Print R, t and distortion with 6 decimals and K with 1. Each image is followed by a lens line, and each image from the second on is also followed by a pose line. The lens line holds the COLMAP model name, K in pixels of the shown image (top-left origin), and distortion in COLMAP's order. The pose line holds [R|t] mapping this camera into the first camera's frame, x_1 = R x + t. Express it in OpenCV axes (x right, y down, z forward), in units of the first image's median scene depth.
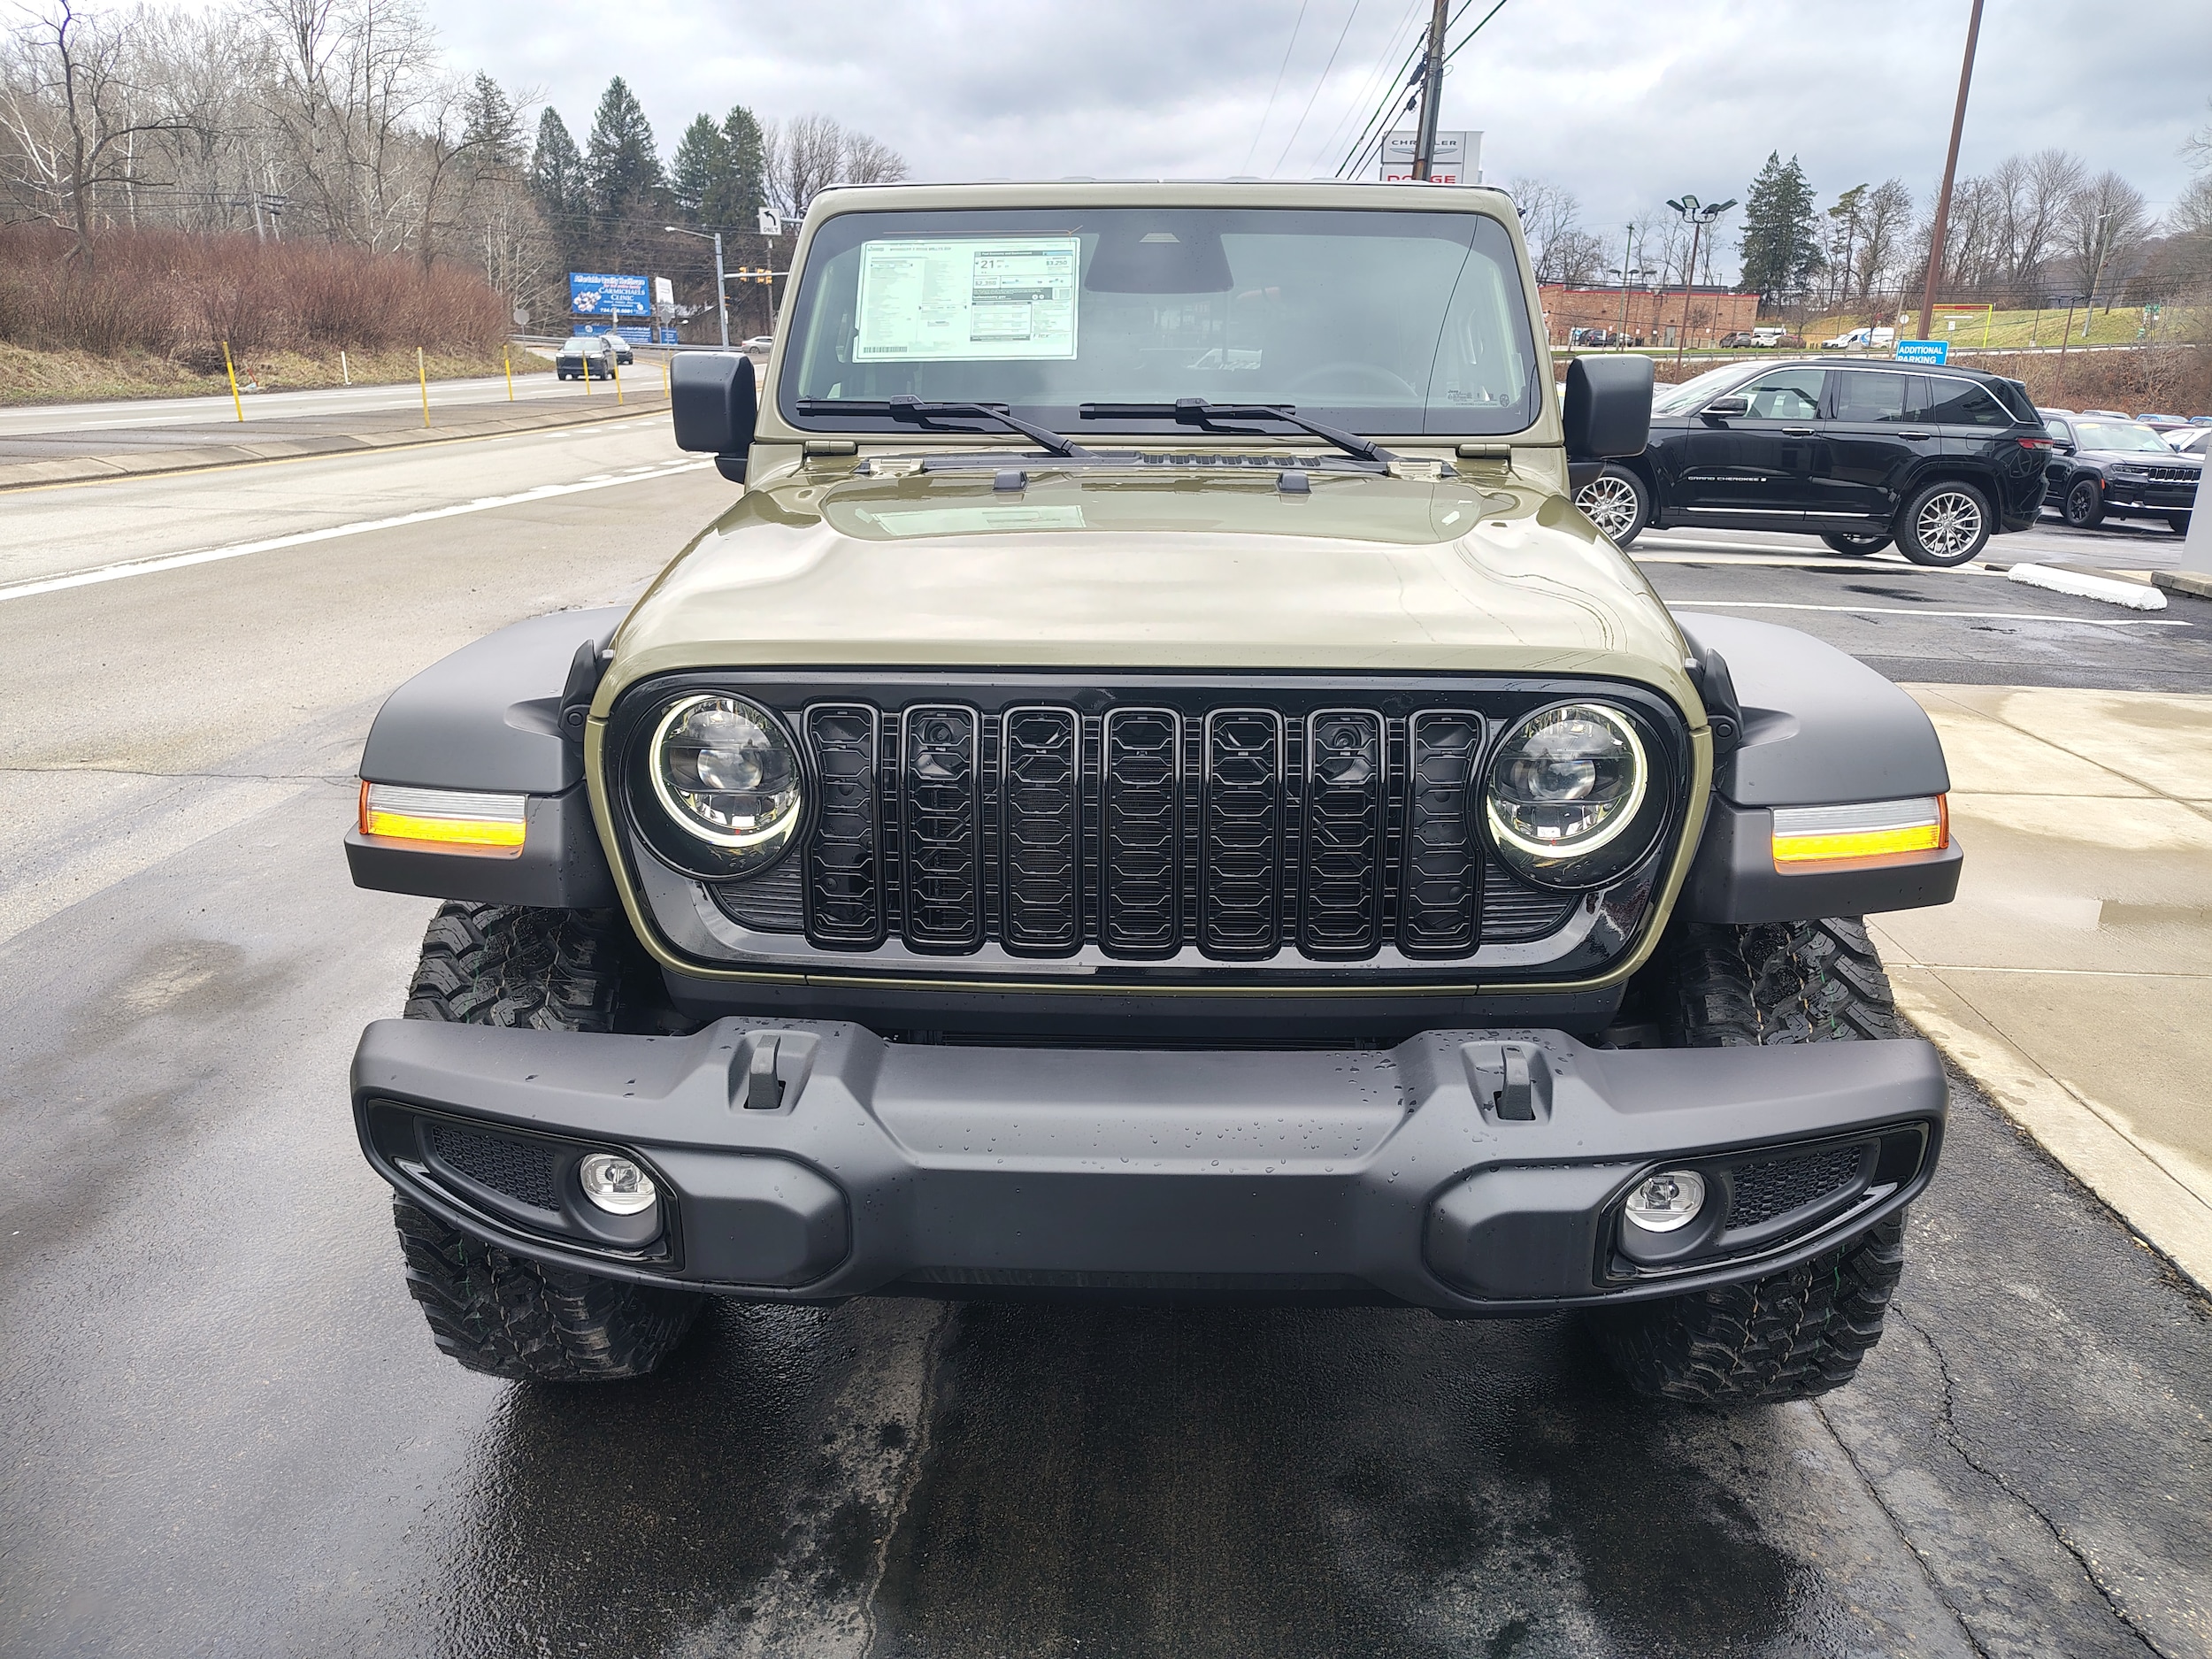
lens RADIAL K [[1519.1, 0, 1110.8], [0, 1519.1, 833.9], [0, 0, 1]] dist [0.033093, -0.039539]
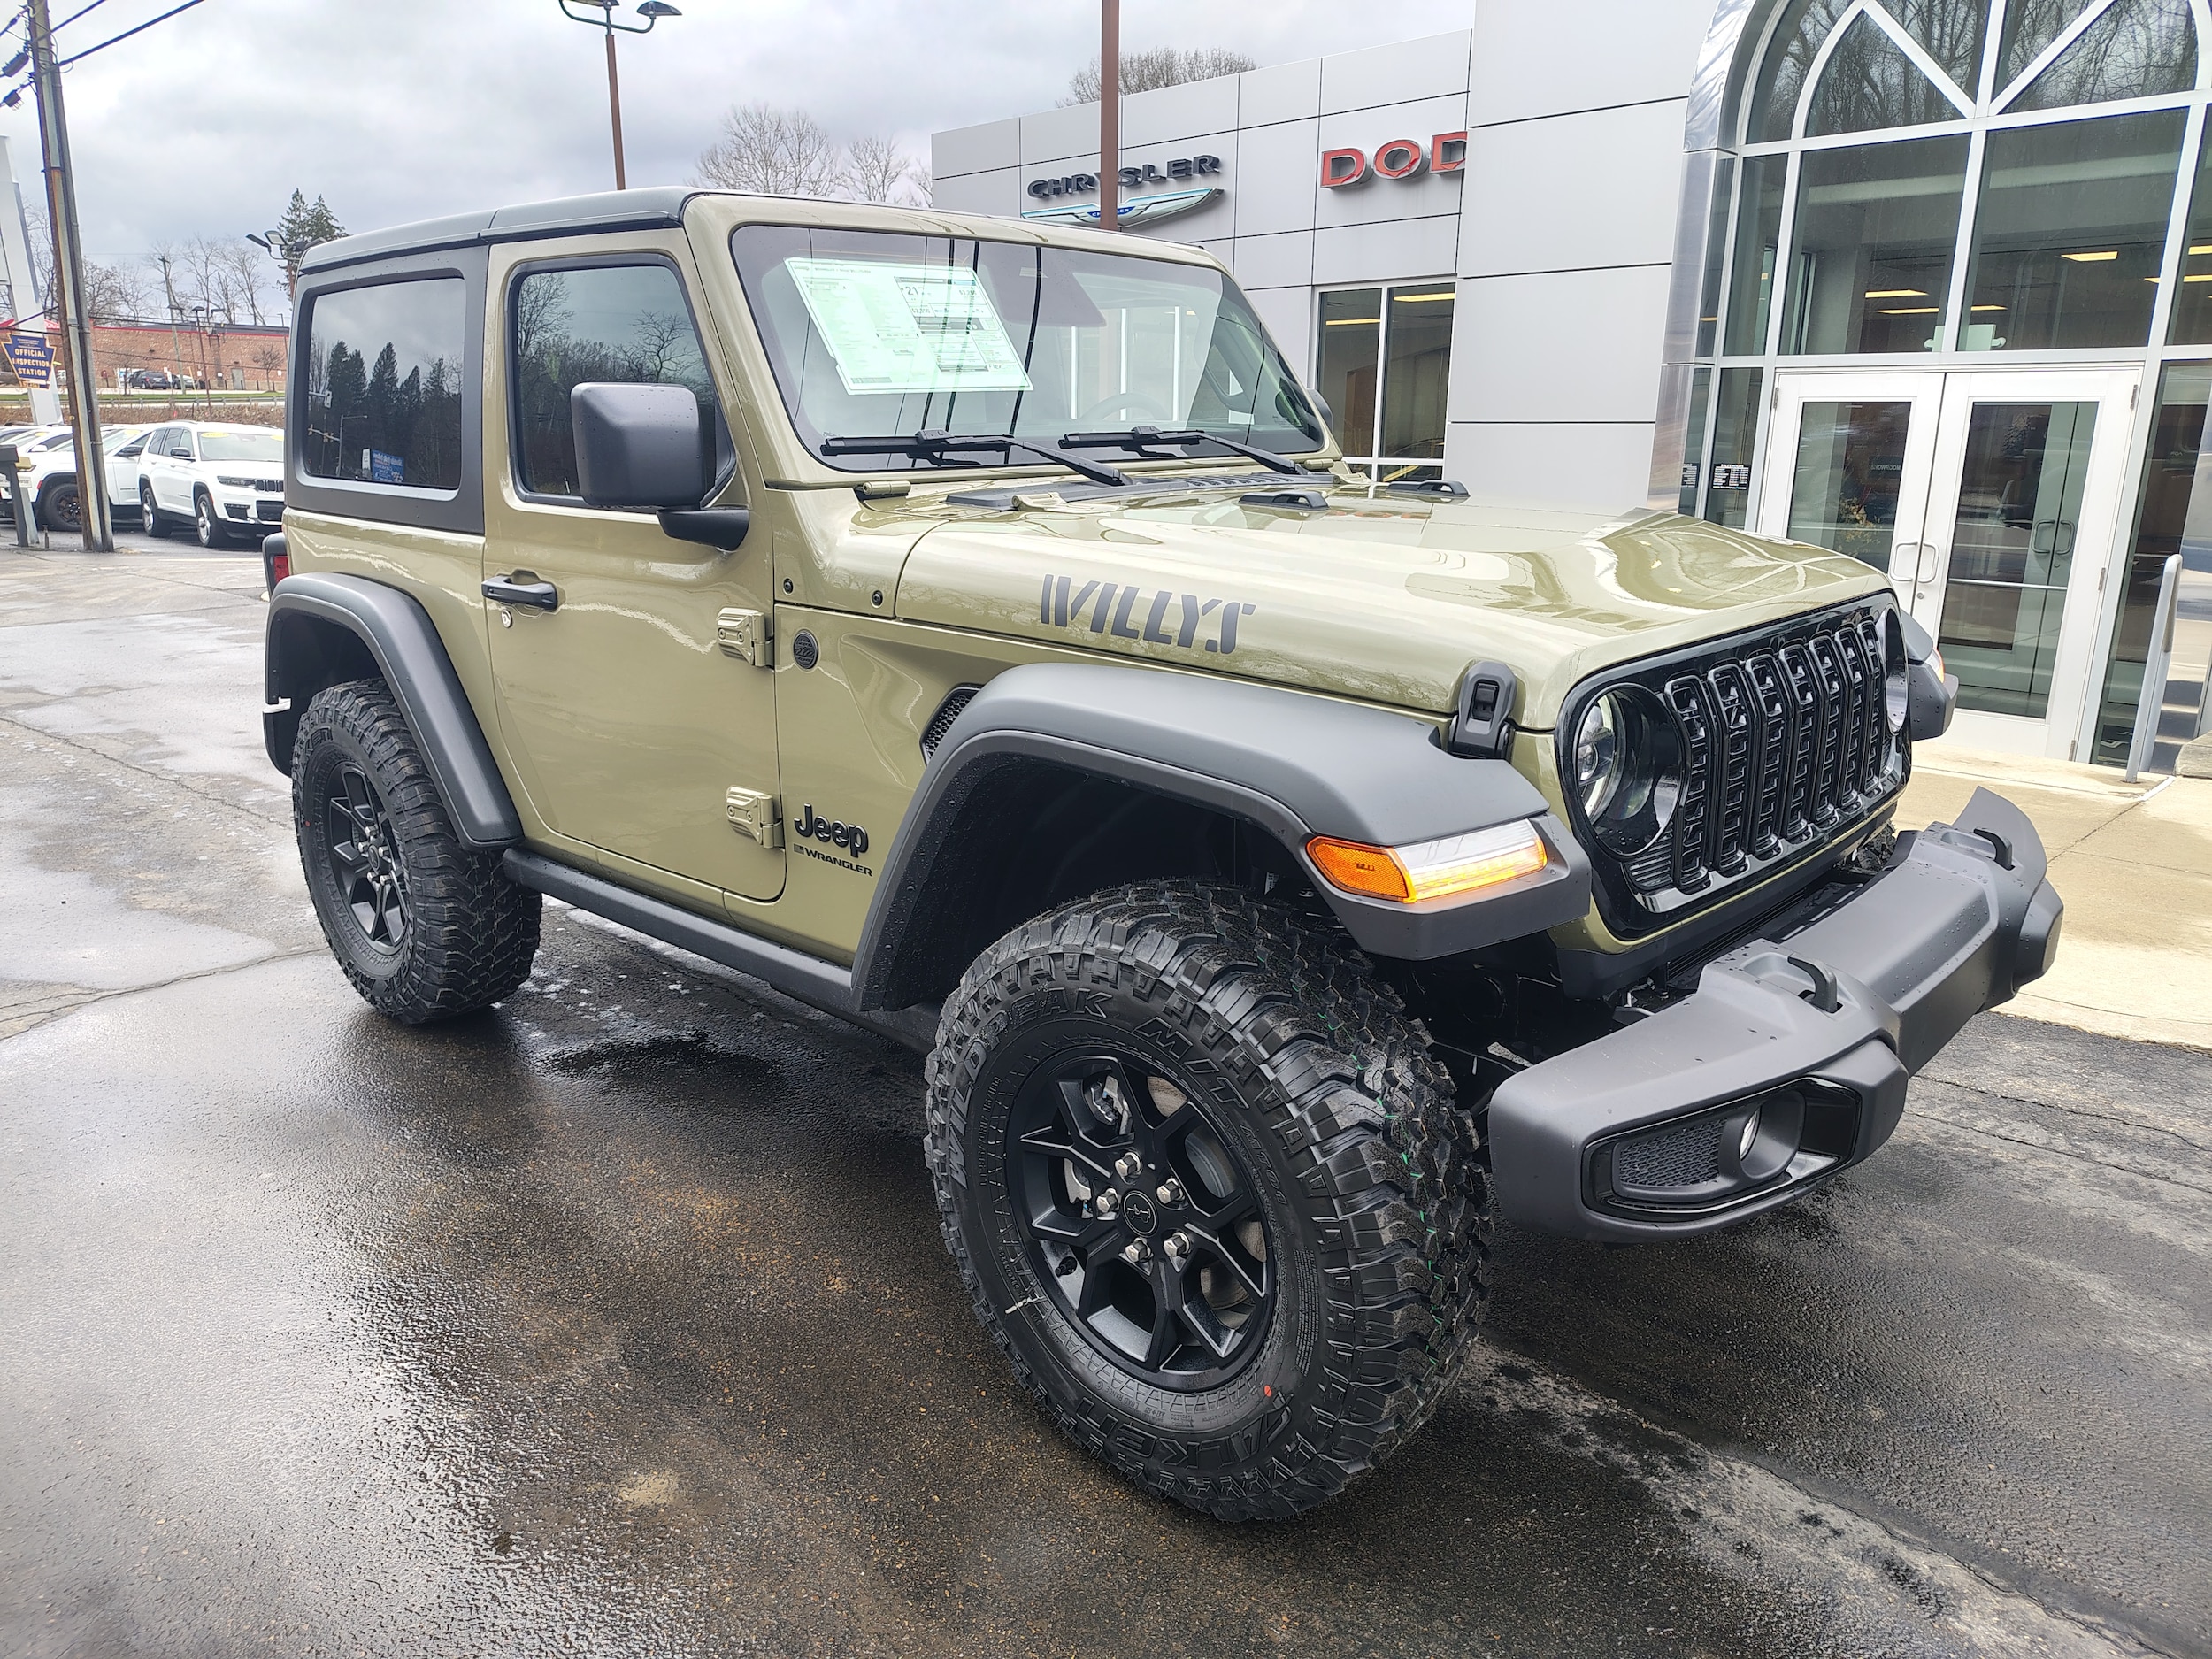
lens RADIAL K [[1529.0, 0, 1109.4], [0, 1529.0, 858.2], [0, 0, 1]] dist [0.023835, -0.036315]
pose [[0.658199, -0.222291, 0.719278, -0.765277], [0.231222, 0.968926, 0.087856, -0.090791], [-0.716457, 0.108487, 0.689145, 0.305375]]
